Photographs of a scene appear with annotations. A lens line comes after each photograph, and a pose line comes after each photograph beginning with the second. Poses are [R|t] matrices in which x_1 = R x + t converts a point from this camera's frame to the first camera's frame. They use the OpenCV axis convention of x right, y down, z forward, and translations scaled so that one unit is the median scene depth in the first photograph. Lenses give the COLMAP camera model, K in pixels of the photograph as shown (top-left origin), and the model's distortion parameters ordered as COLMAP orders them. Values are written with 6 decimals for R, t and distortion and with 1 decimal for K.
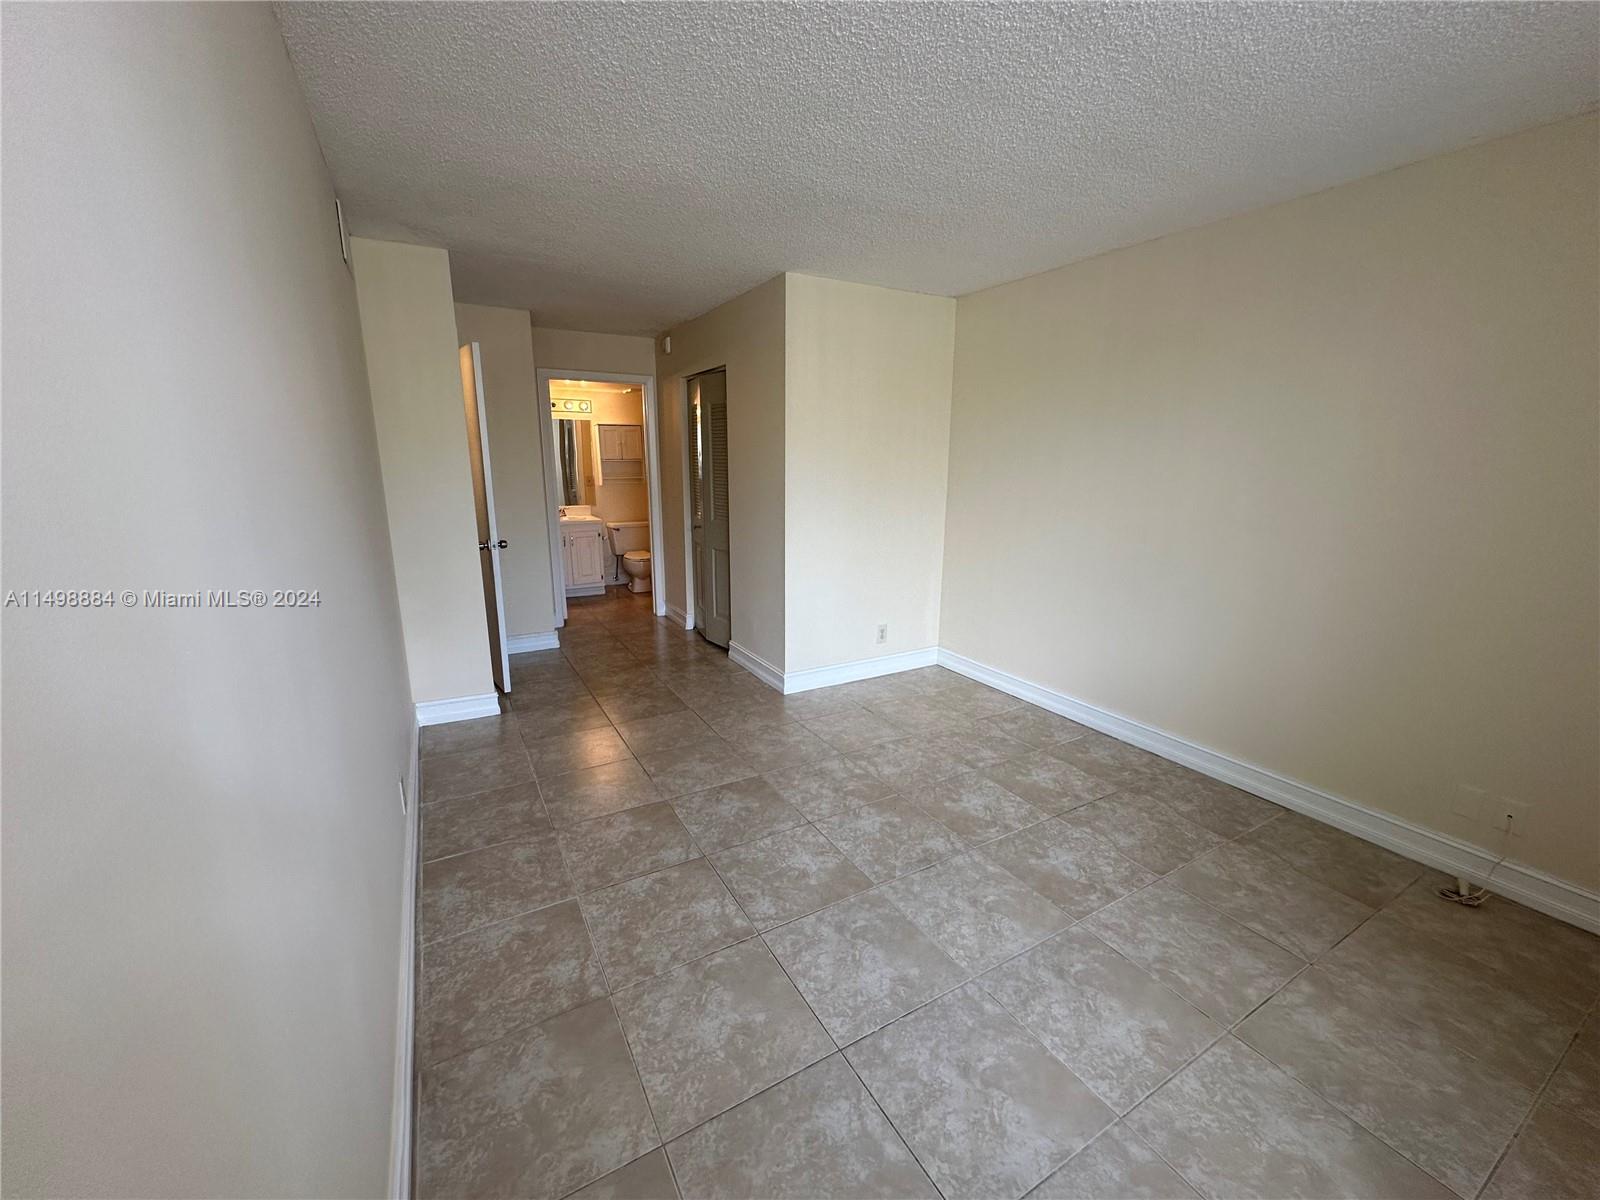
lens RADIAL K [[640.8, 0, 799.8], [0, 640.8, 599.9], [0, 0, 1]] dist [0.003011, 0.000569]
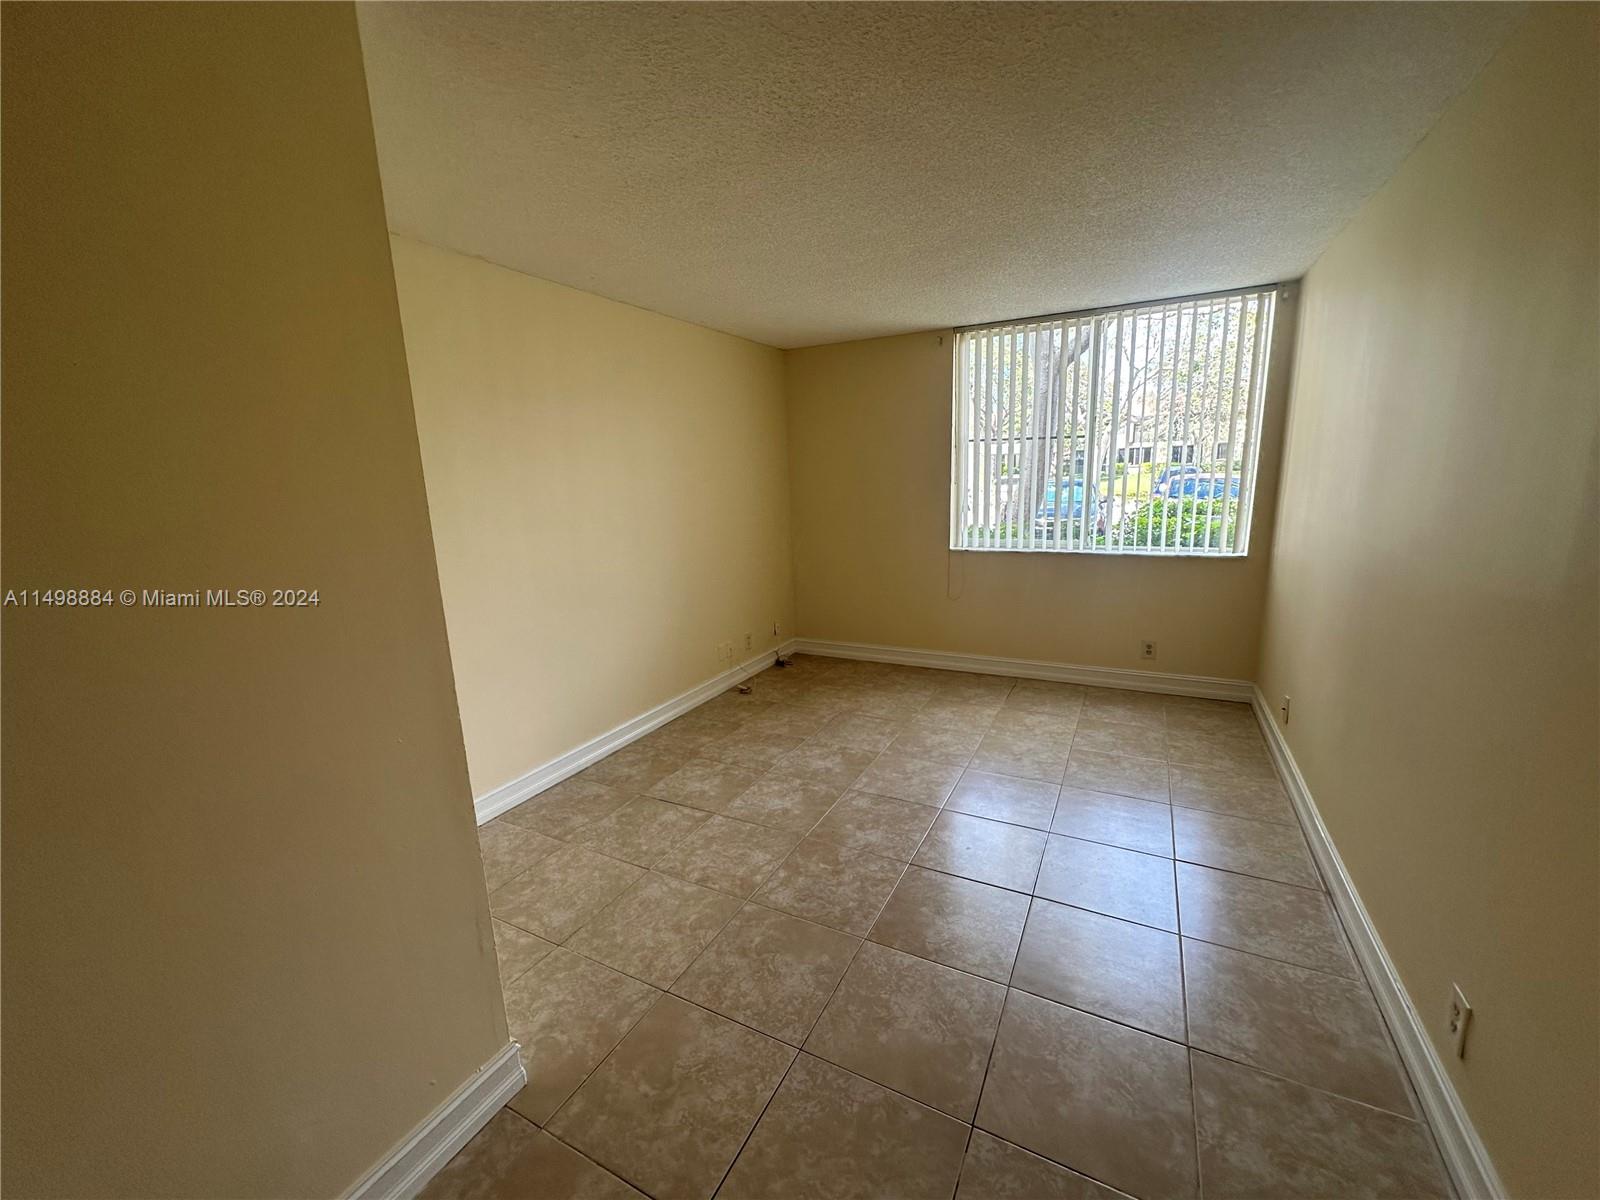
lens RADIAL K [[640.8, 0, 795.8], [0, 640.8, 604.1], [0, 0, 1]] dist [0.003011, 0.000569]
pose [[-0.530736, -0.160354, 0.832230, -0.638437], [0.215409, 0.924173, 0.315441, -0.358015], [-0.819706, 0.346686, -0.455950, 1.457020]]
